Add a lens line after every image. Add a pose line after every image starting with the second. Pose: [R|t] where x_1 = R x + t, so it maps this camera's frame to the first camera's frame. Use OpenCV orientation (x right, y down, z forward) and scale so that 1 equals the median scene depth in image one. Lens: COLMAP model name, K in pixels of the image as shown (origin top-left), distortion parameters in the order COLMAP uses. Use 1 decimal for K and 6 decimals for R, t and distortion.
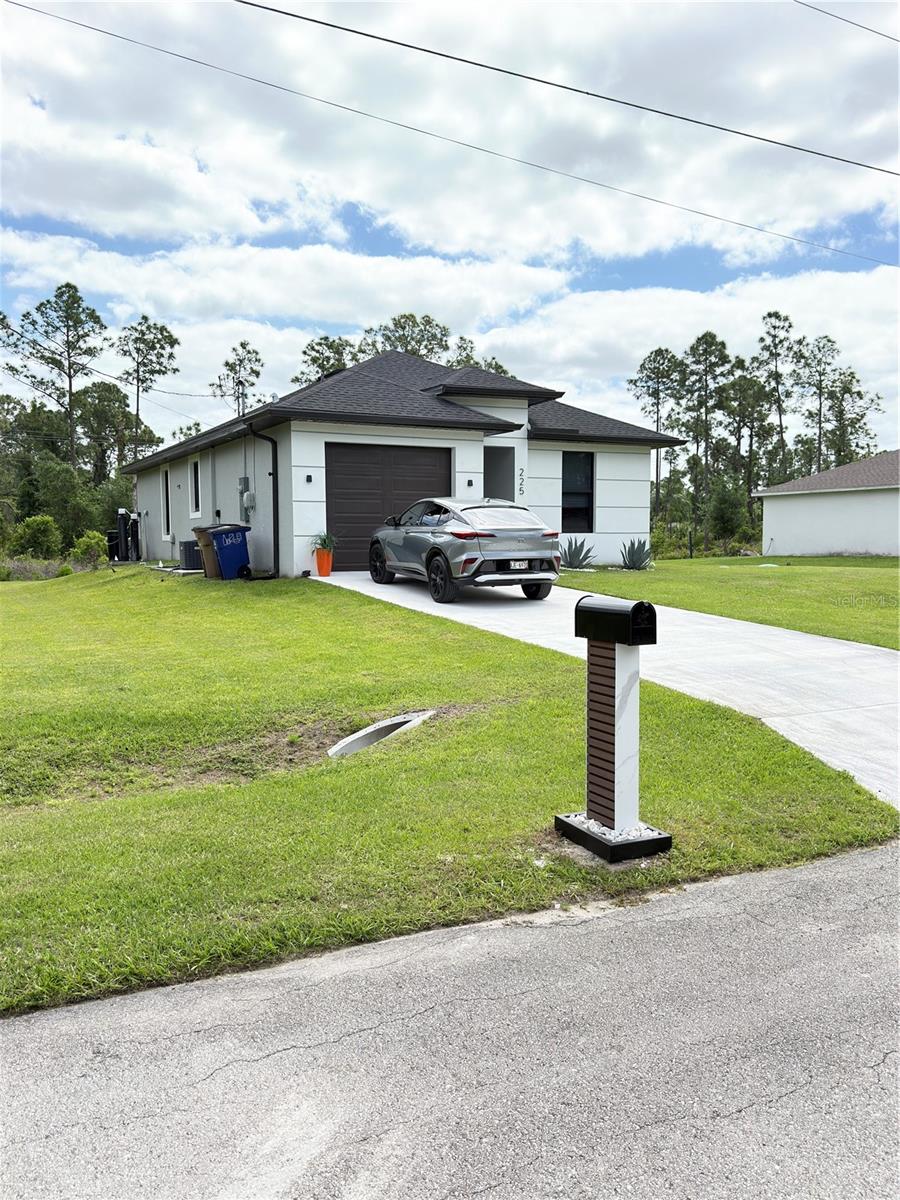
lens RADIAL K [[975.3, 0, 448.9], [0, 975.3, 601.1], [0, 0, 1]] dist [-0.002059, -0.000916]
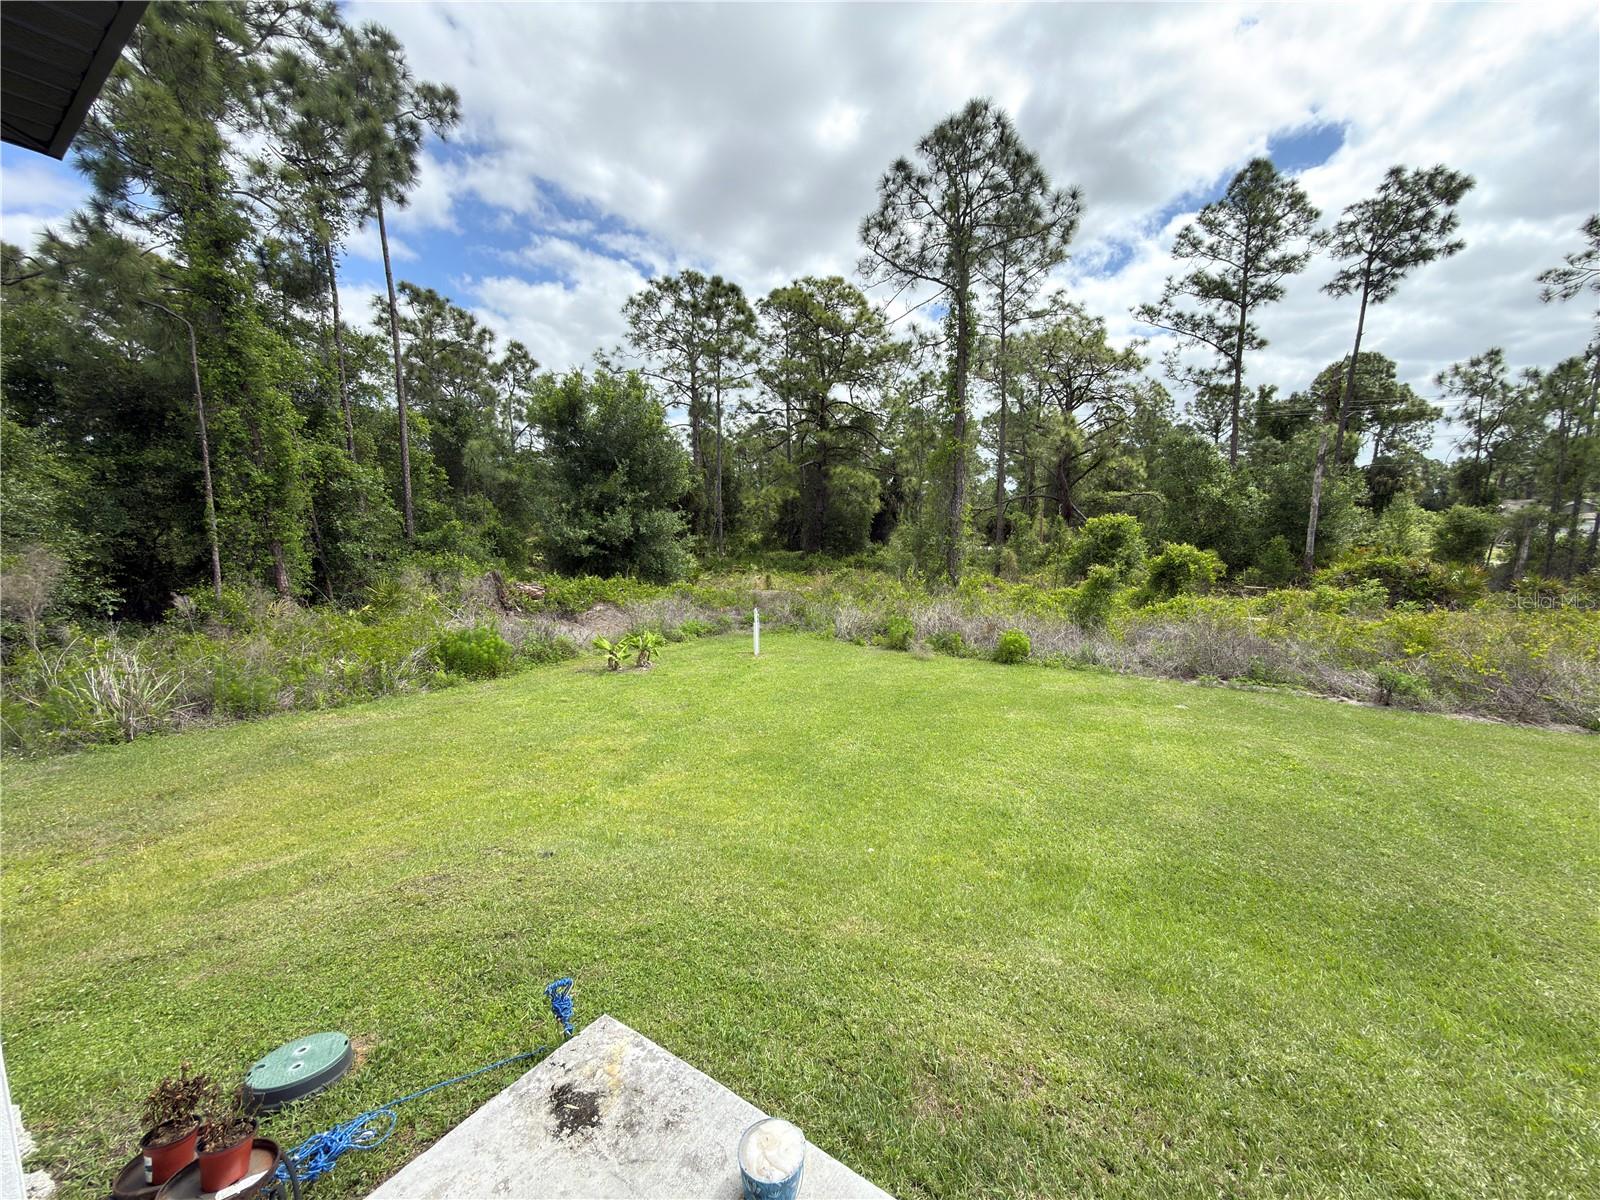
lens RADIAL K [[639.7, 0, 771.7], [0, 639.7, 596.2], [0, 0, 1]] dist [0.001332, -0.000926]
pose [[0.473161, 0.122679, -0.872392, -0.116292], [-0.066514, 0.992405, 0.103480, -0.047757], [0.878461, 0.009064, 0.477727, 0.458019]]
